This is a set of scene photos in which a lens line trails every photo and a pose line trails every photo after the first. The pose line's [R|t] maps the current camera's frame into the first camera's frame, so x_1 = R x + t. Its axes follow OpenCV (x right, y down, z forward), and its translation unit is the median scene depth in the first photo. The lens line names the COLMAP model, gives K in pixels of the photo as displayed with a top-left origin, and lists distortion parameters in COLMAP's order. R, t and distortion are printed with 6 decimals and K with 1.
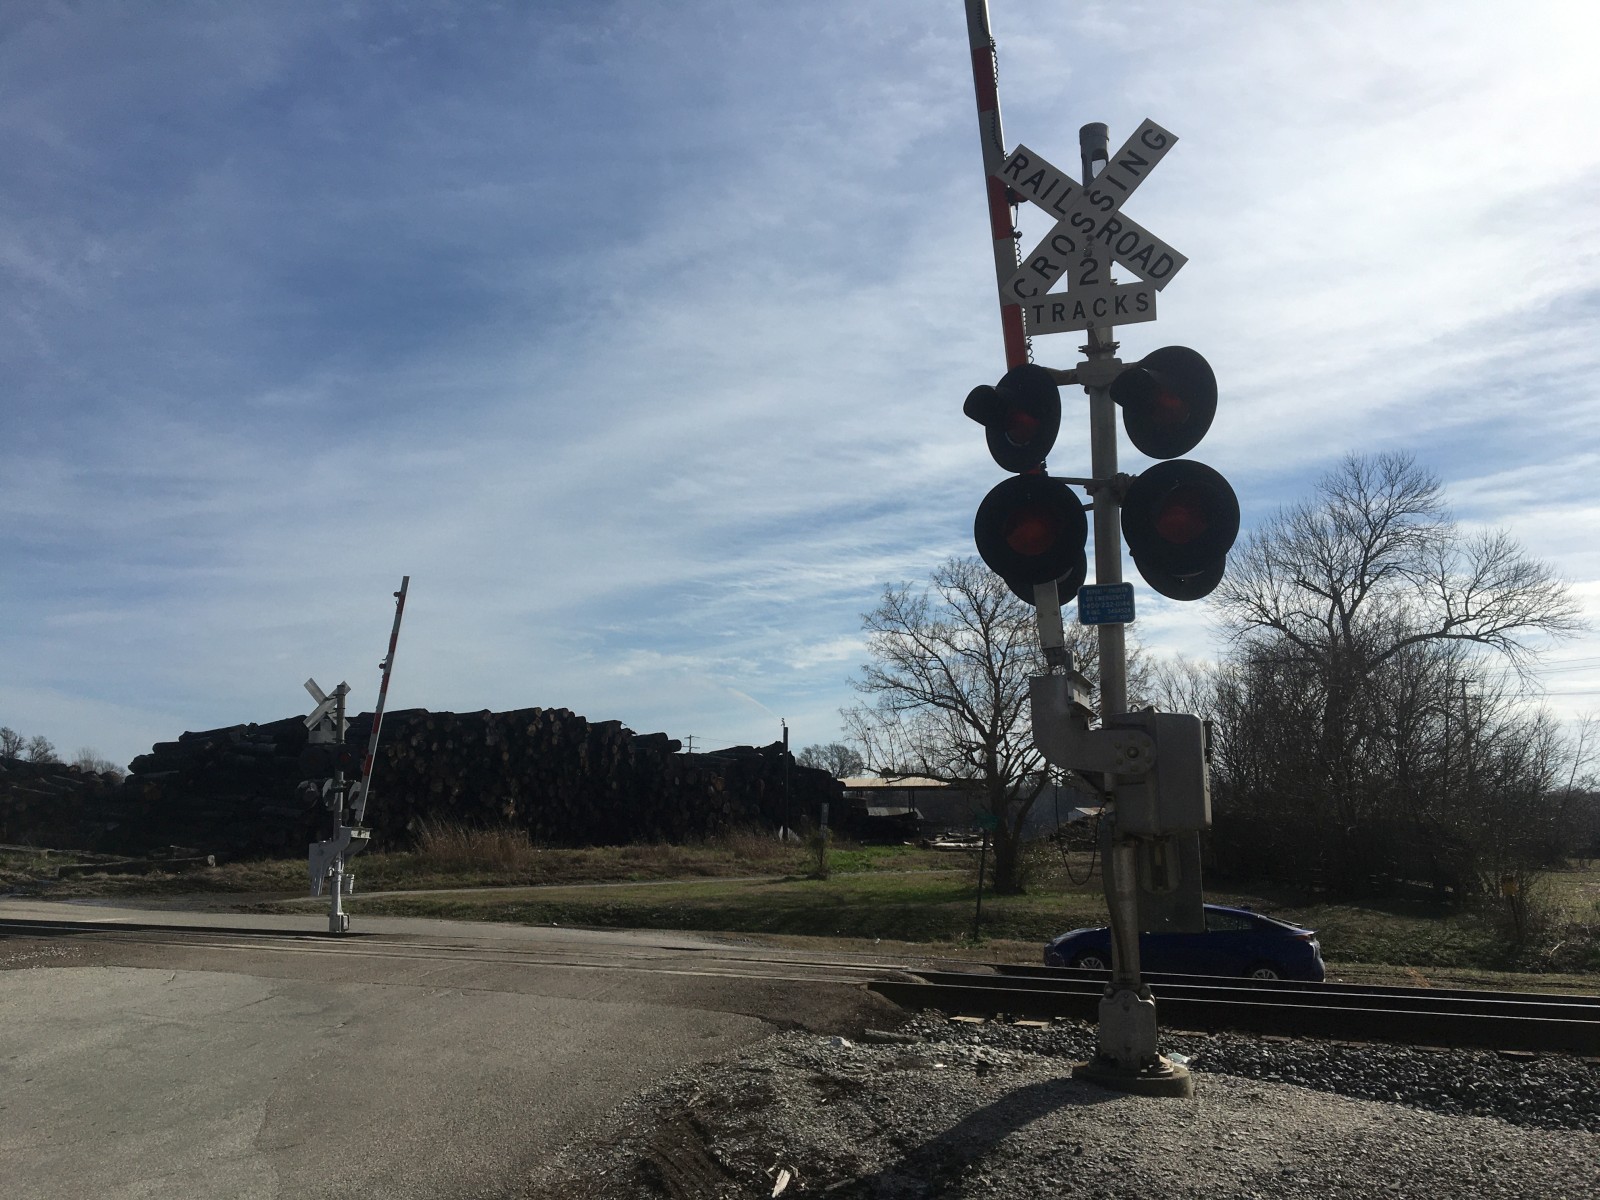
lens RADIAL K [[1323.1, 0, 793.0], [0, 1323.1, 607.9], [0, 0, 1]] dist [0.057502, -0.081730]
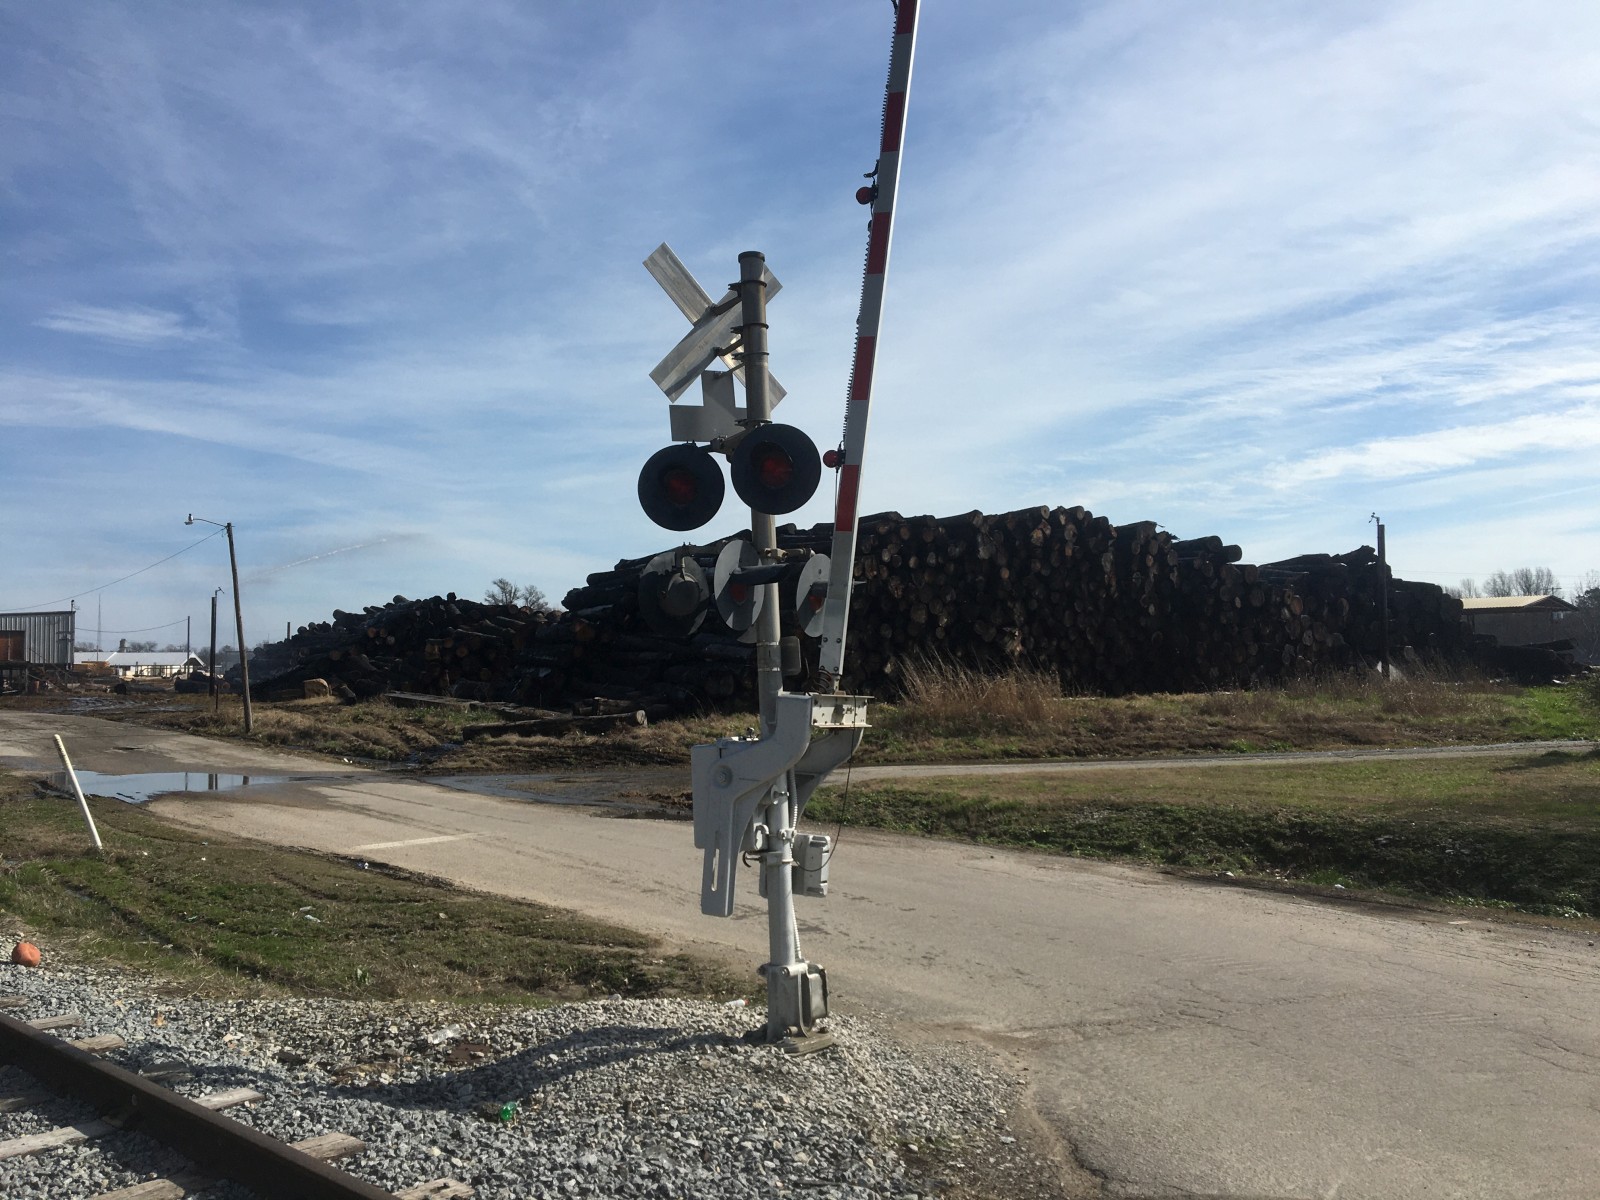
lens RADIAL K [[1323.1, 0, 793.0], [0, 1323.1, 607.9], [0, 0, 1]] dist [0.057502, -0.081730]
pose [[0.945053, -0.029017, -0.325626, -0.091424], [0.068354, 0.991576, 0.110019, 0.043022], [0.319691, -0.126232, 0.939076, 0.277259]]
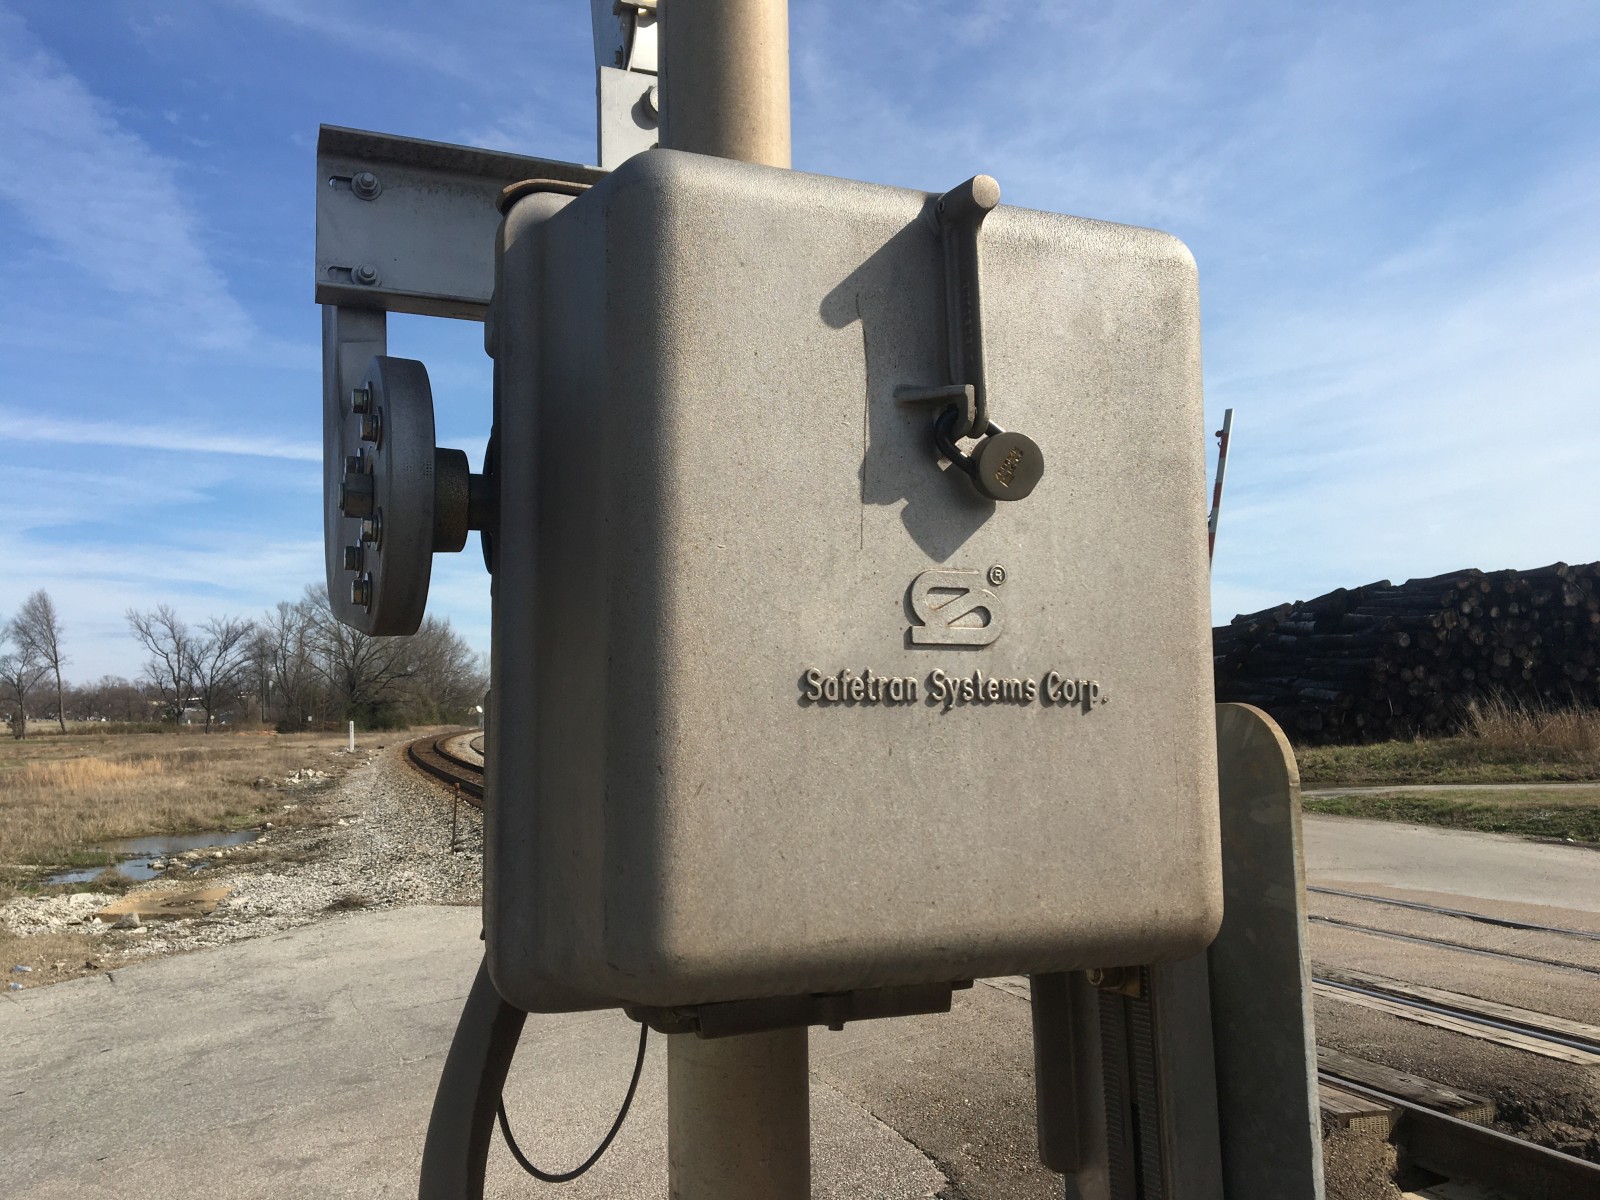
lens RADIAL K [[1350.7, 0, 852.8], [0, 1350.7, 538.1], [0, 0, 1]] dist [0.032400, -0.004482]
pose [[0.706912, -0.112013, -0.698376, 0.048965], [0.140232, 0.989975, -0.016836, 0.015125], [0.693261, -0.086033, 0.715533, 0.104636]]
